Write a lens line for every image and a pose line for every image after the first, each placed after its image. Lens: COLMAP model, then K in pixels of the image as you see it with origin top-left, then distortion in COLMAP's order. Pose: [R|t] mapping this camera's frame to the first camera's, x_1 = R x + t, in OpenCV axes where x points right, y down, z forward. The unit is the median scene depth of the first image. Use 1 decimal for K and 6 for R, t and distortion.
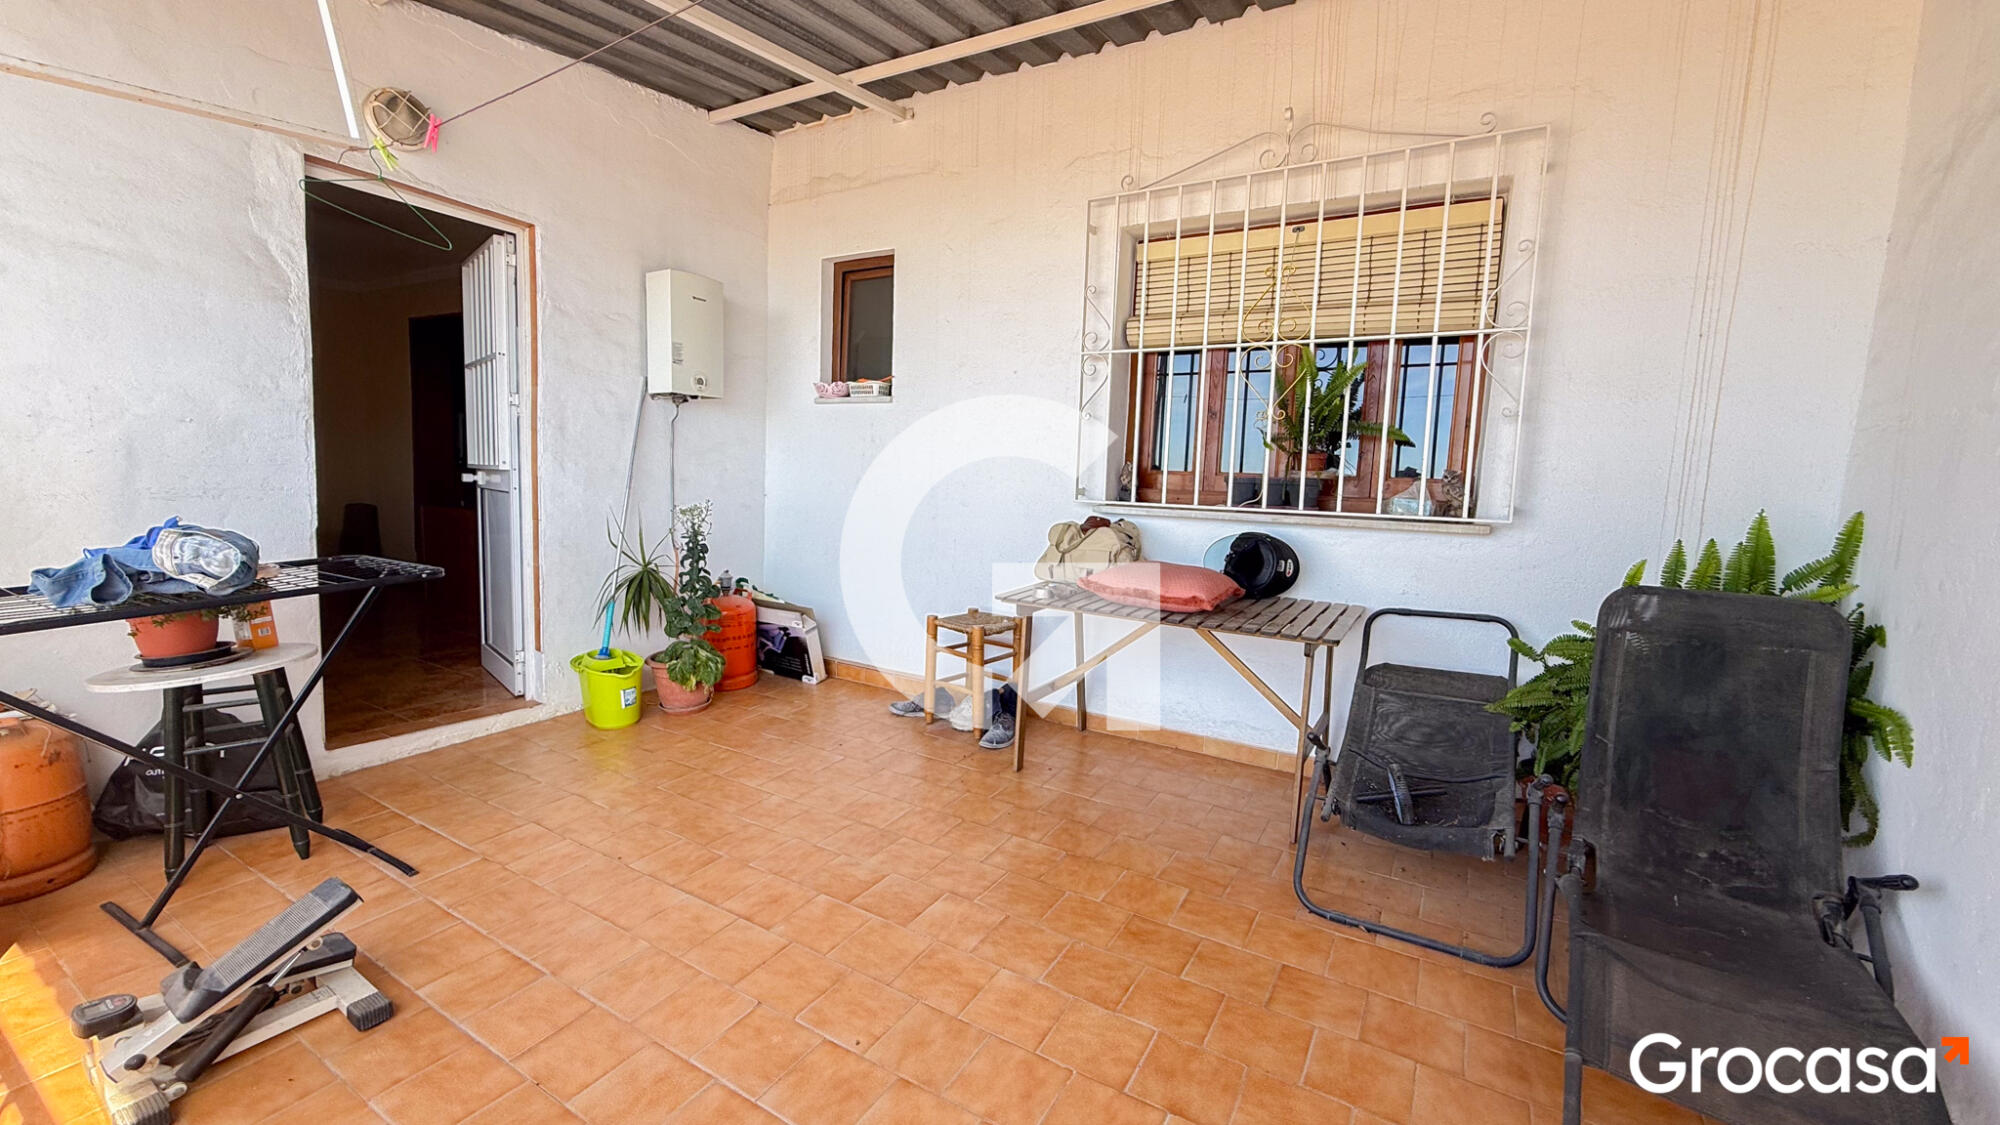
lens RADIAL K [[806.3, 0, 990.0], [0, 806.3, 564.1], [0, 0, 1]] dist [0.003184, -0.000365]
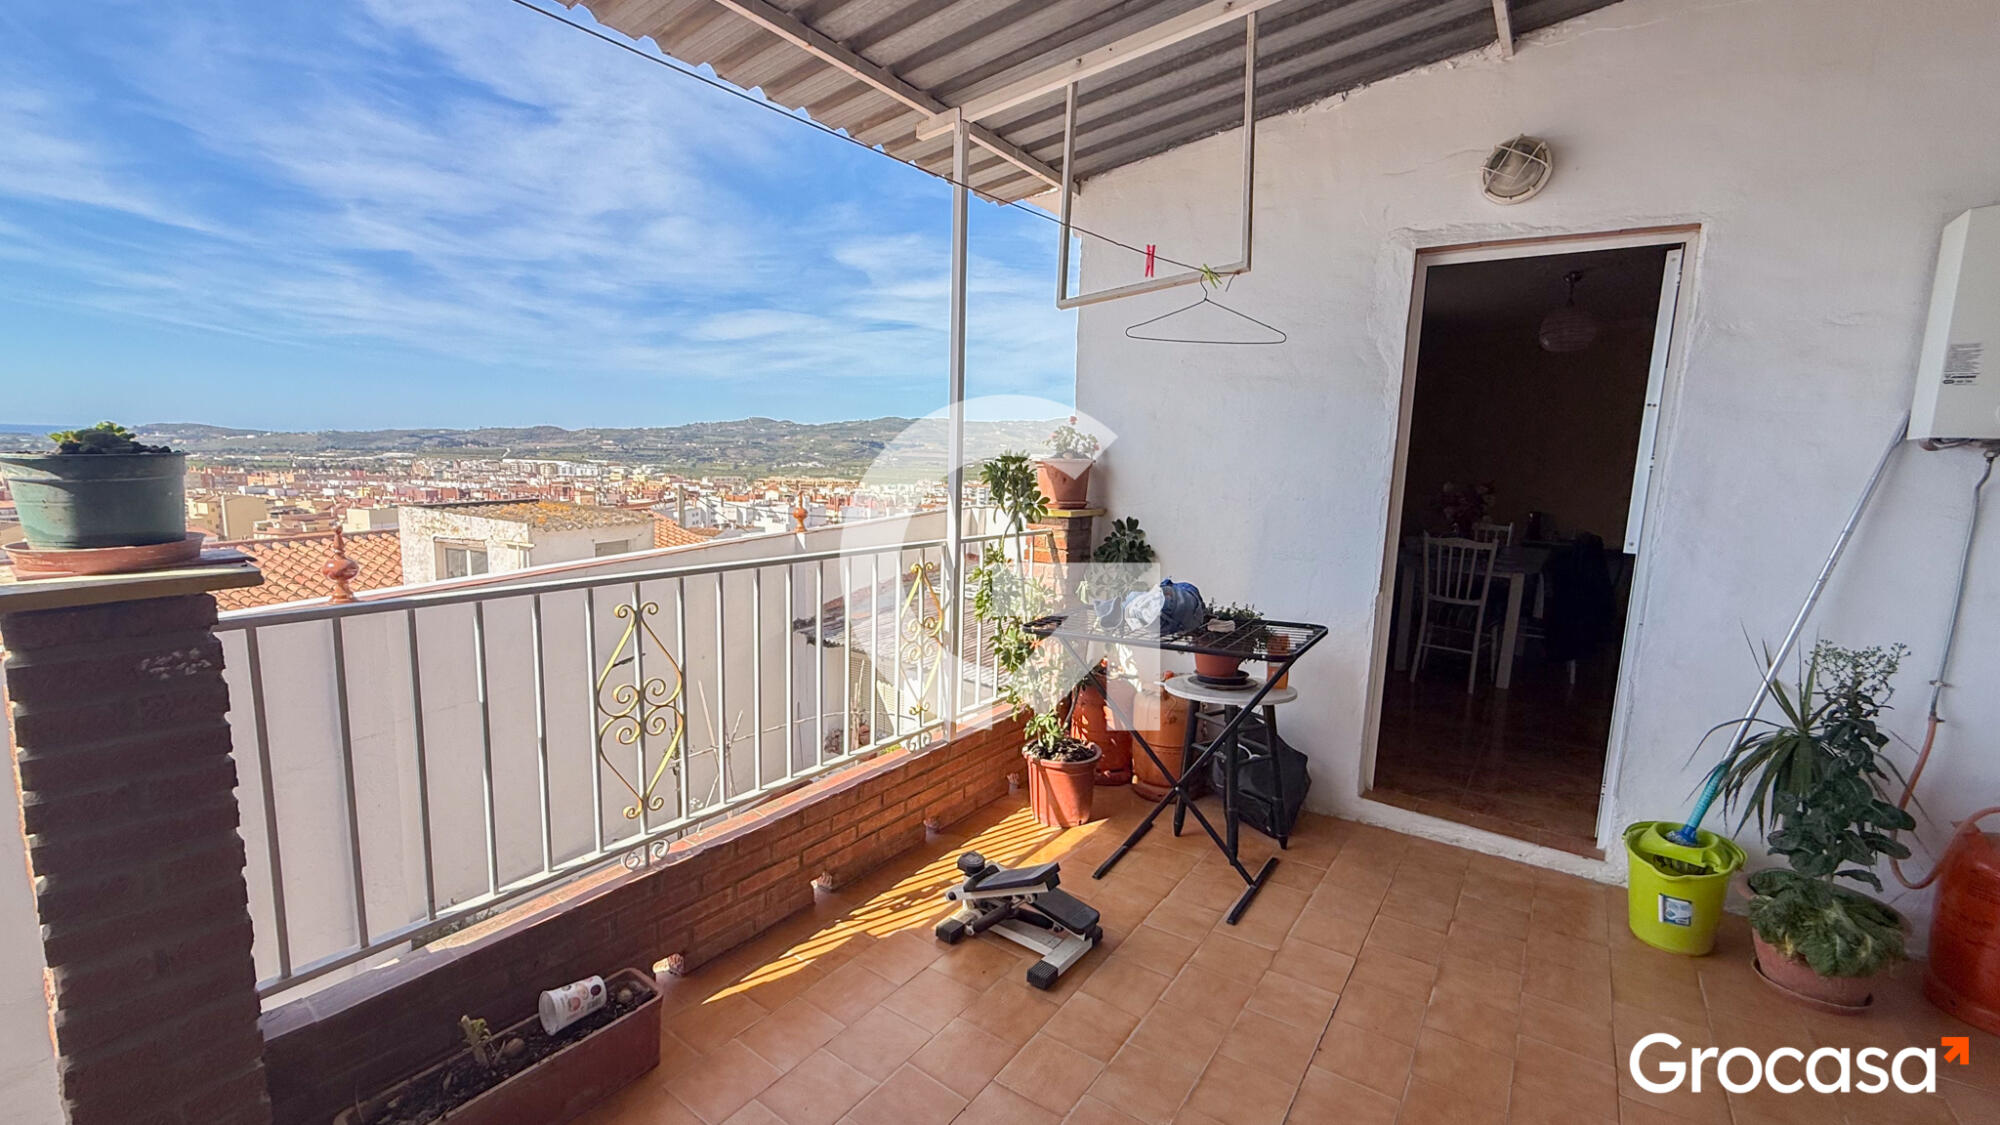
lens RADIAL K [[806.3, 0, 994.4], [0, 806.3, 556.7], [0, 0, 1]] dist [0.003184, -0.000365]
pose [[-0.085506, 0.097972, -0.991509, 0.270470], [-0.136726, 0.984585, 0.109079, -0.139410], [0.986912, 0.144892, -0.070793, 0.546391]]
